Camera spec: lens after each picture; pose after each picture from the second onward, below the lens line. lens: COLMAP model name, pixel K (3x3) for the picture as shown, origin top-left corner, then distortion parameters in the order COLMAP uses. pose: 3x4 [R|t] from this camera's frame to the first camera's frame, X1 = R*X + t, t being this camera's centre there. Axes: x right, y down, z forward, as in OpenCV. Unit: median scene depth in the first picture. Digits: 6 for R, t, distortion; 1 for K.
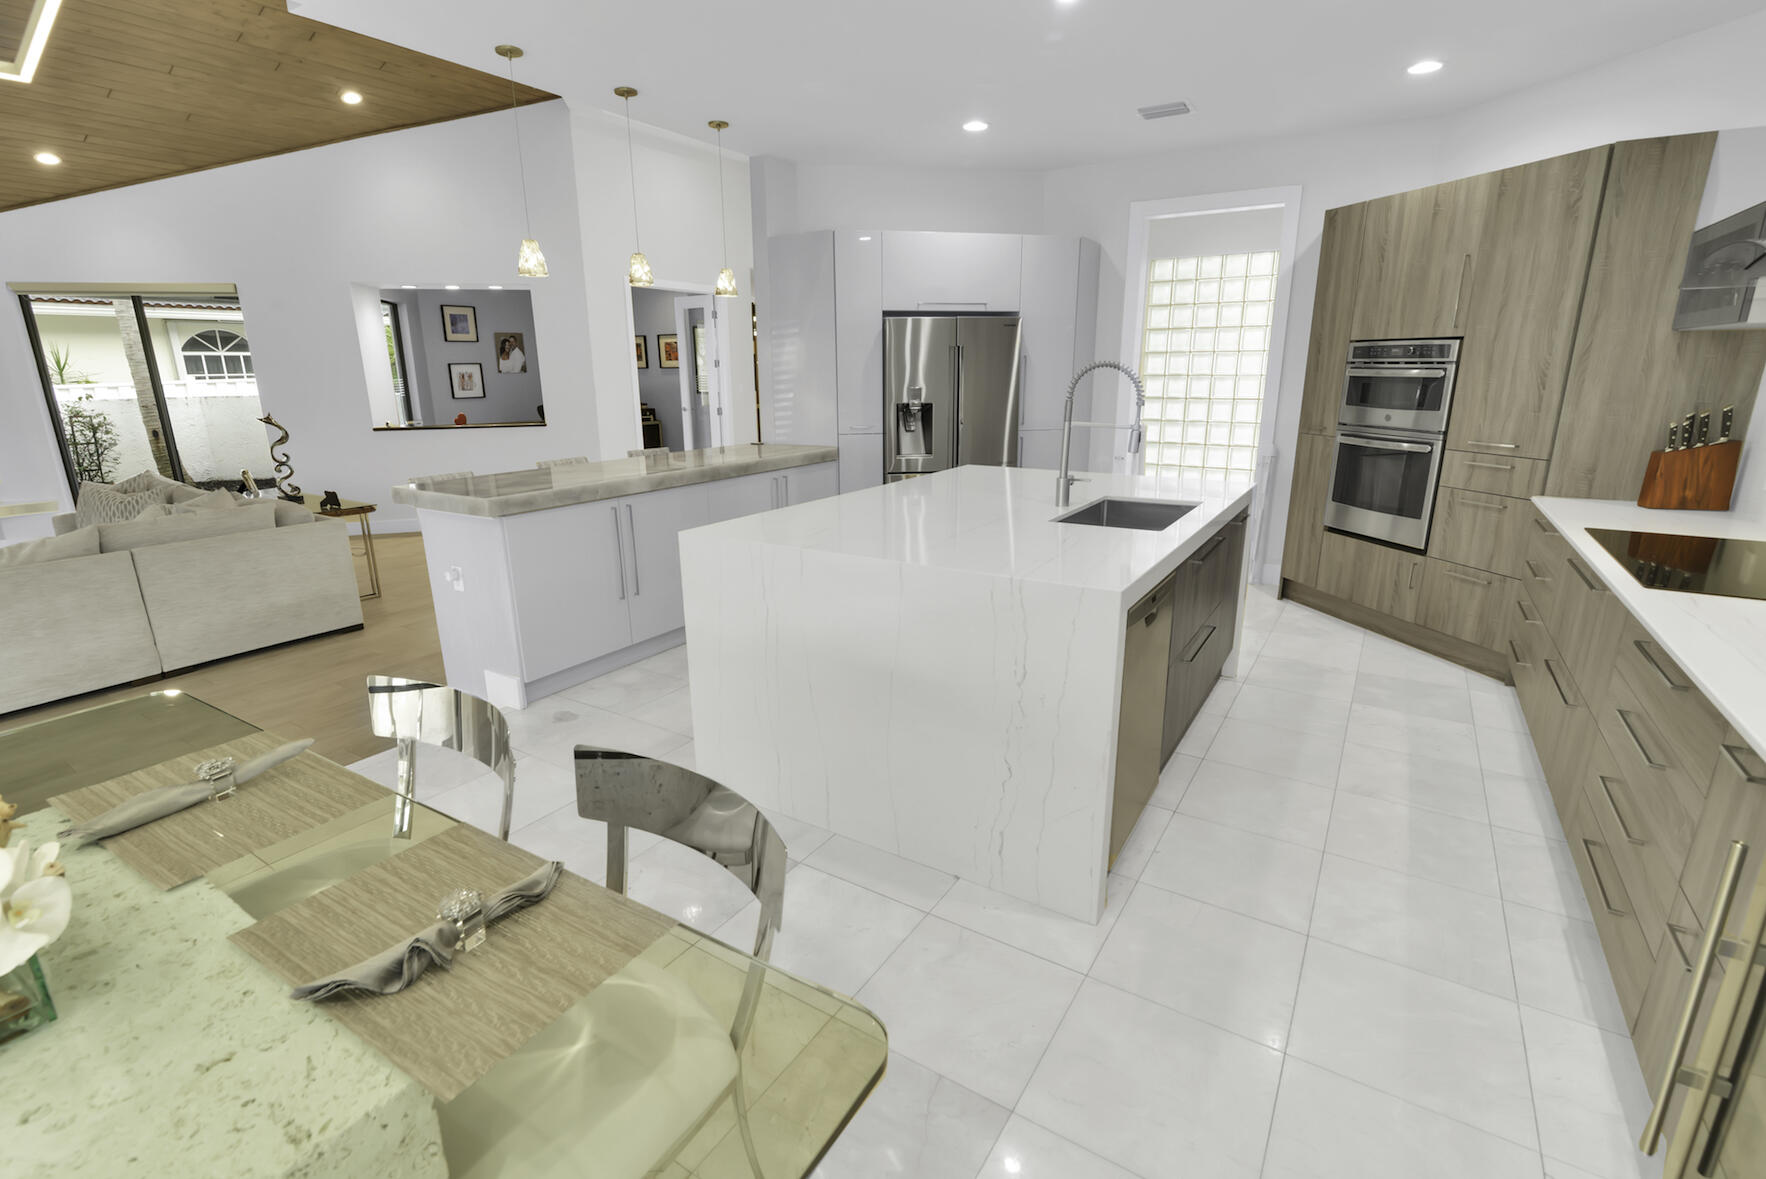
lens RADIAL K [[814.9, 0, 880.4], [0, 814.9, 590.9], [0, 0, 1]] dist [-0.010663, 0.001059]
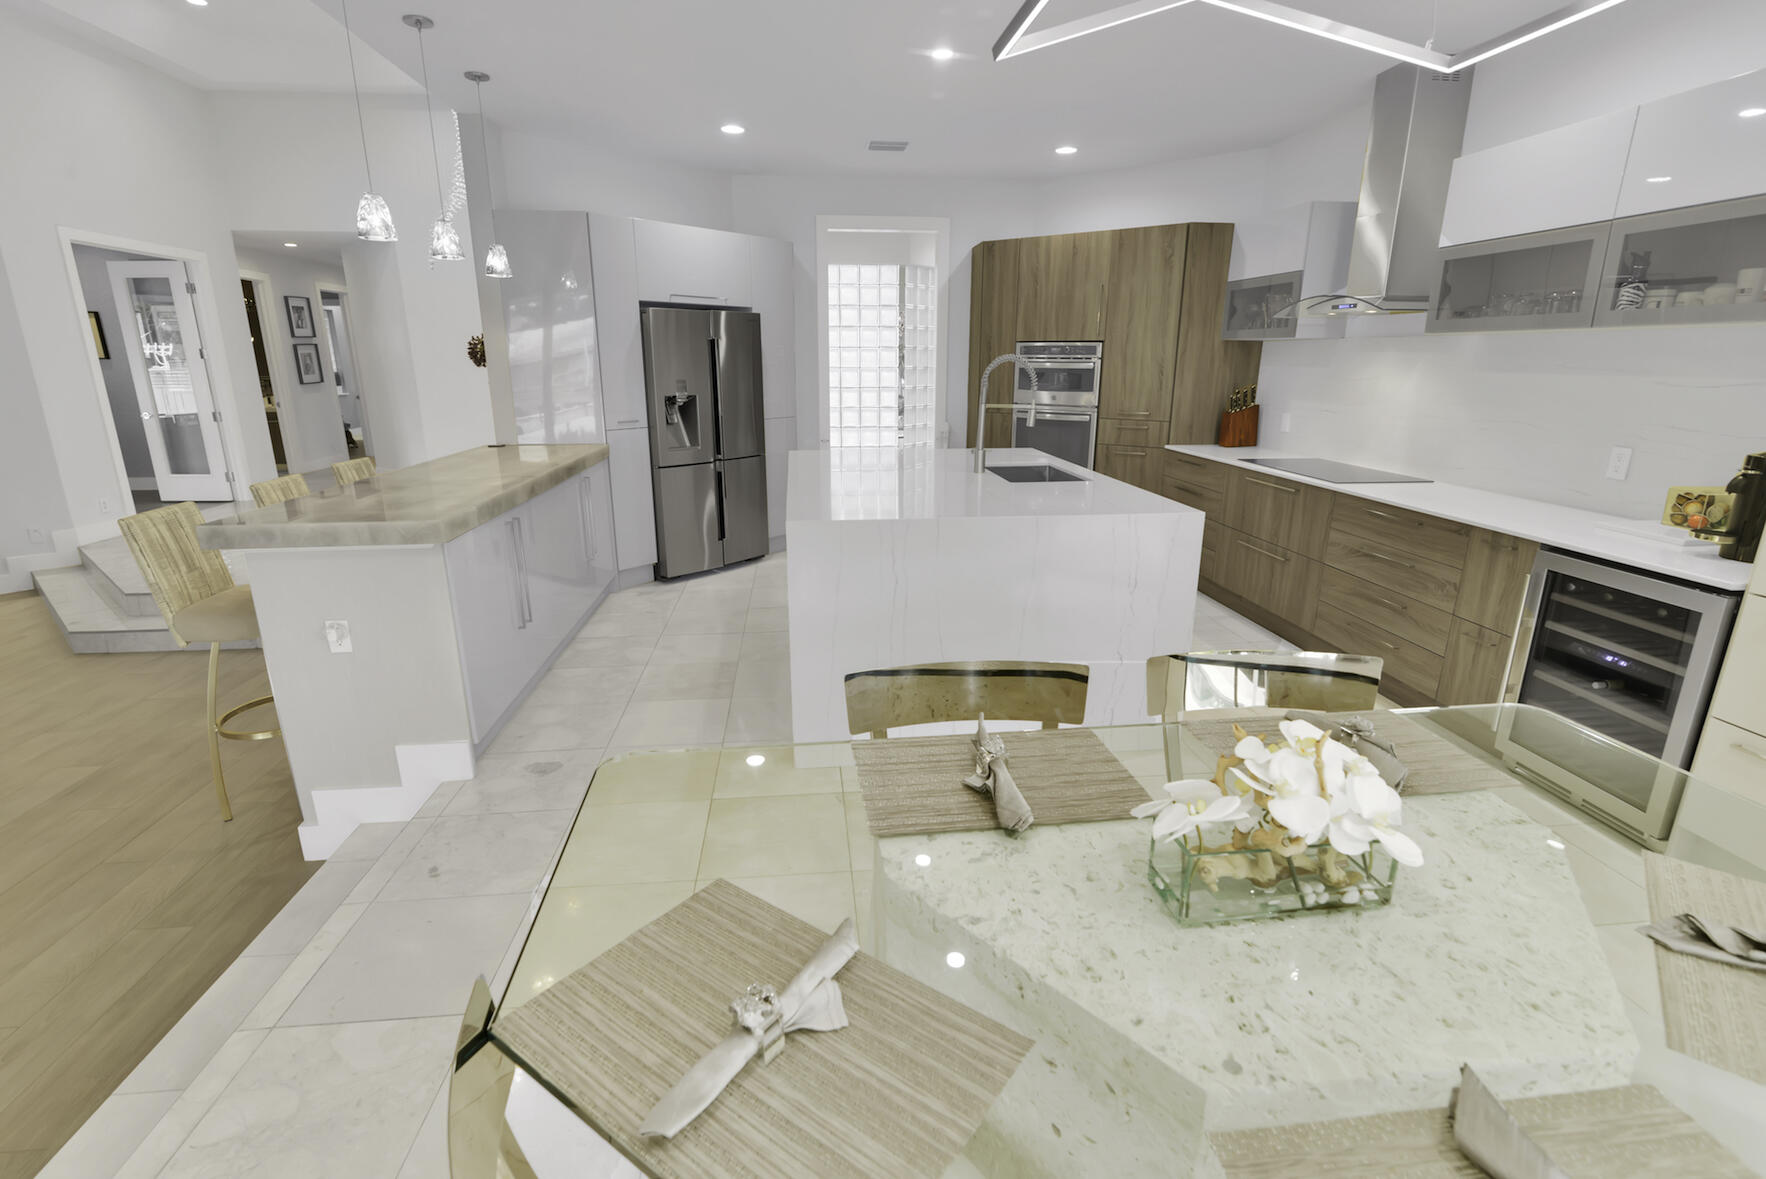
lens RADIAL K [[814.9, 0, 886.4], [0, 814.9, 586.6], [0, 0, 1]] dist [-0.010663, 0.001059]
pose [[0.780061, -0.160840, 0.604677, -0.538708], [0.160009, 0.985541, 0.055729, -0.020456], [-0.604898, 0.053281, 0.794518, 0.092800]]
